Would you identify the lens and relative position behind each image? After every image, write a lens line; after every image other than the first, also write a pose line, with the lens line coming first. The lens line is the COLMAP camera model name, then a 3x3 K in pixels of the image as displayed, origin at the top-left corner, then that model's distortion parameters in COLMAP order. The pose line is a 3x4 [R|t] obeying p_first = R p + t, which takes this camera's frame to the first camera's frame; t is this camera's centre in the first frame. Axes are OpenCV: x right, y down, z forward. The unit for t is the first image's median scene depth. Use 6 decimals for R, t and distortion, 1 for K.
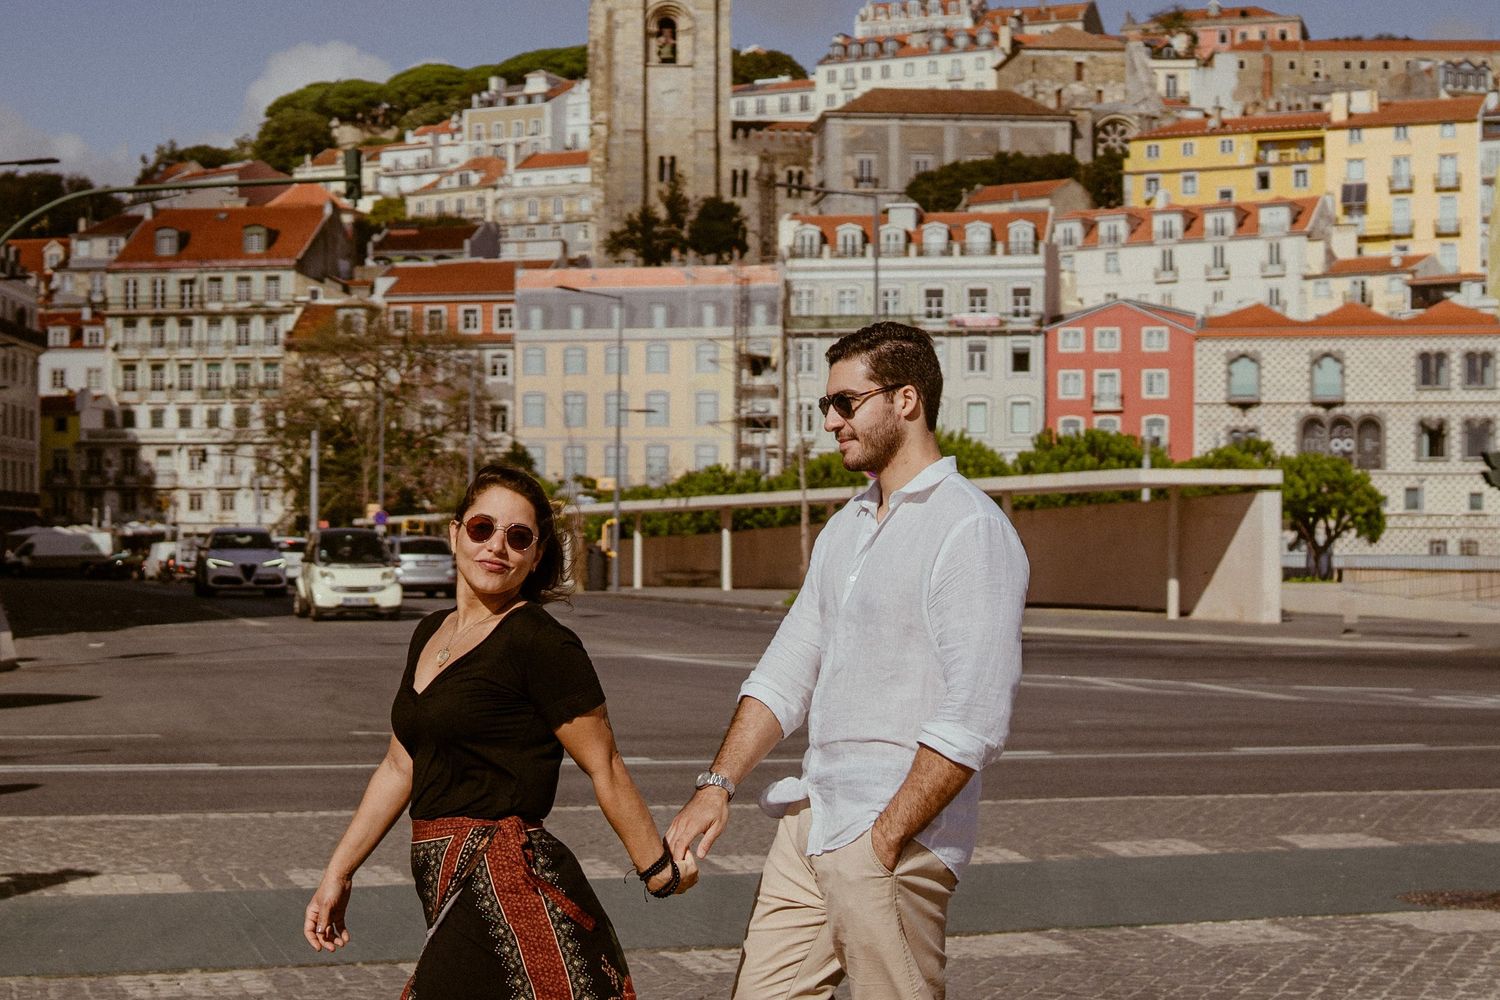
lens RADIAL K [[2694.8, 0, 644.8], [0, 2694.8, 562.4], [0, 0, 1]] dist [-0.094792, 0.092538]
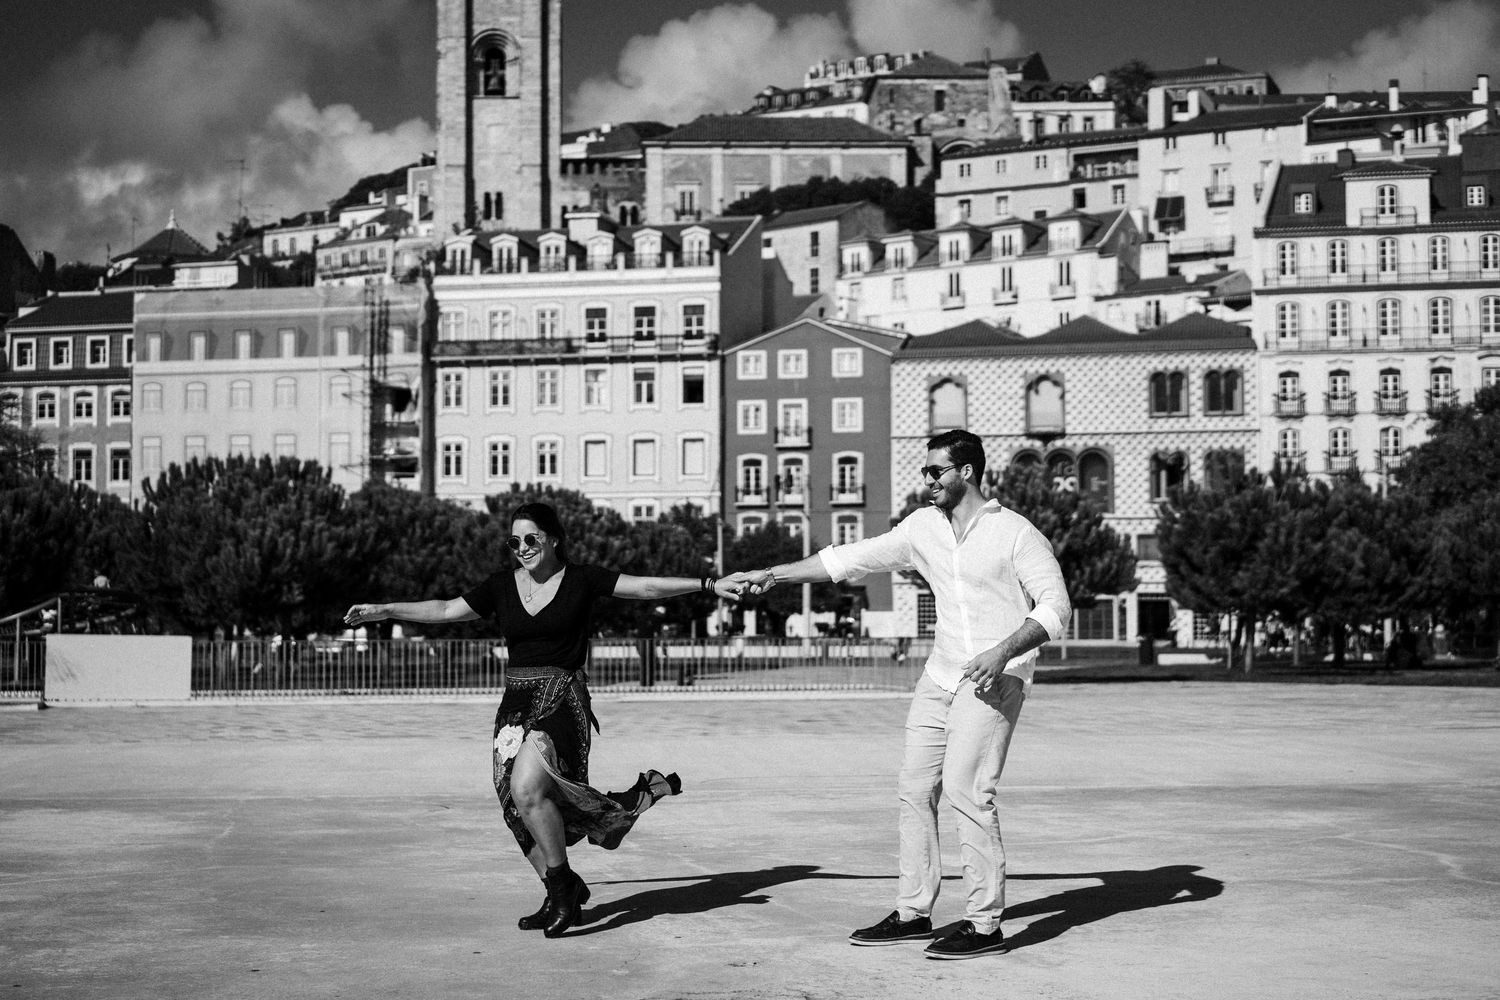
lens RADIAL K [[2350.7, 0, 750.0], [0, 2350.7, 500.0], [0, 0, 1]] dist [0.103665, -0.833352]
pose [[0.999630, -0.008520, -0.025822, 0.159436], [0.007381, 0.999010, -0.043859, -0.006444], [0.026170, 0.043653, 0.998704, 0.229787]]
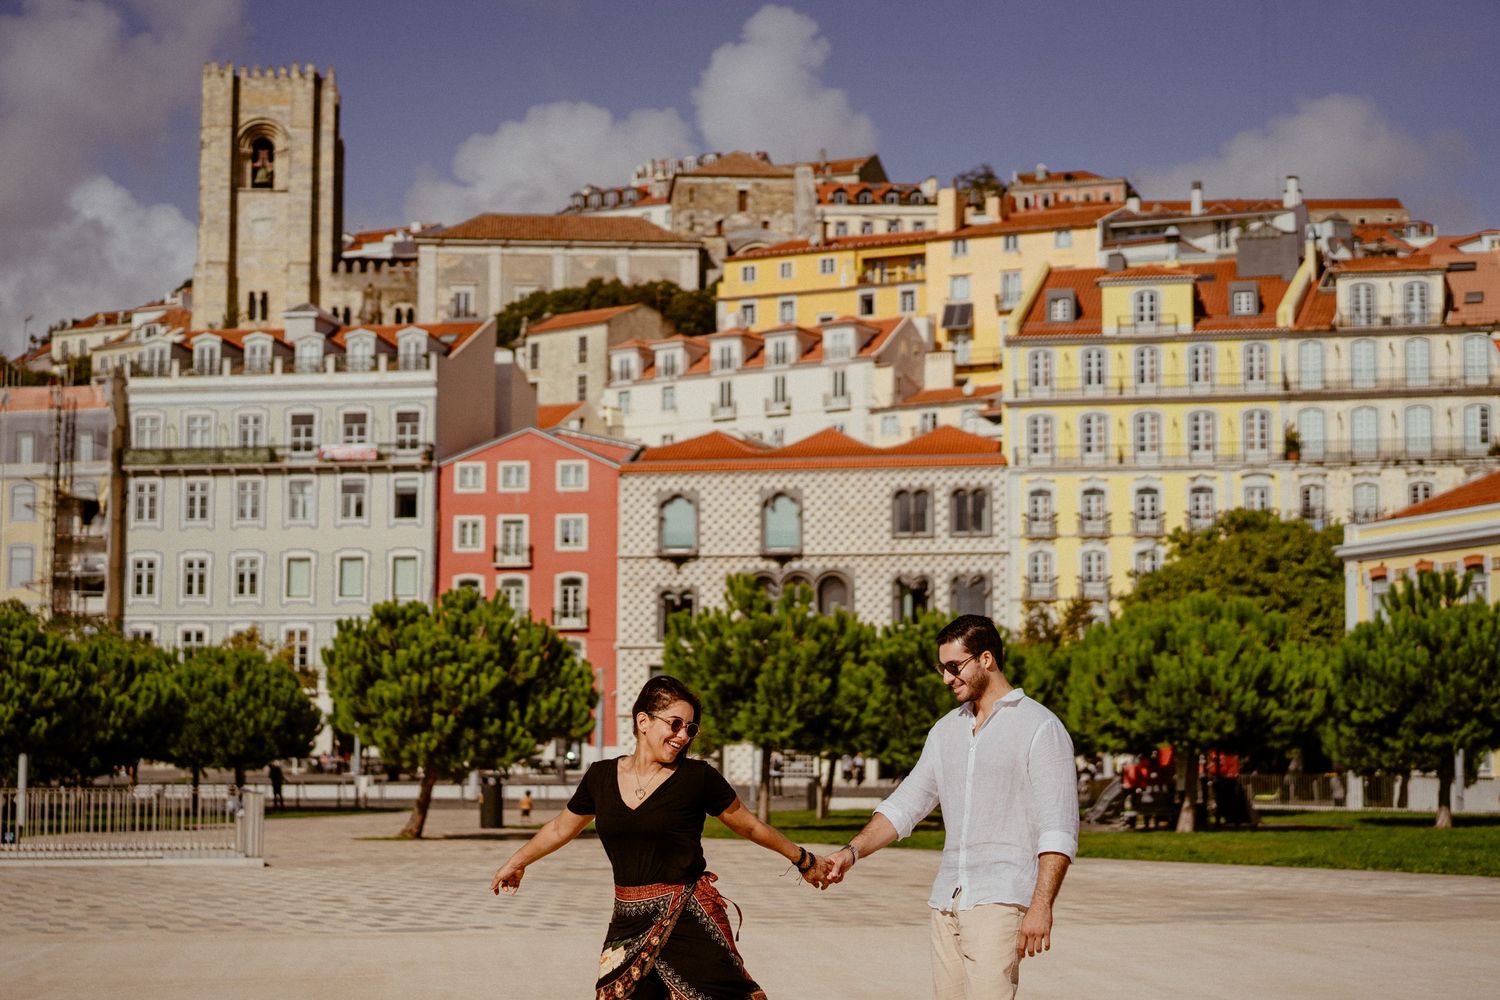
lens RADIAL K [[2479.9, 0, 705.0], [0, 2479.9, 501.3], [0, 0, 1]] dist [0.108003, -0.847979]
pose [[0.999988, -0.000656, 0.004777, 0.201726], [0.001097, 0.995672, -0.092927, -0.007472], [-0.004696, 0.092931, 0.995661, 0.249625]]
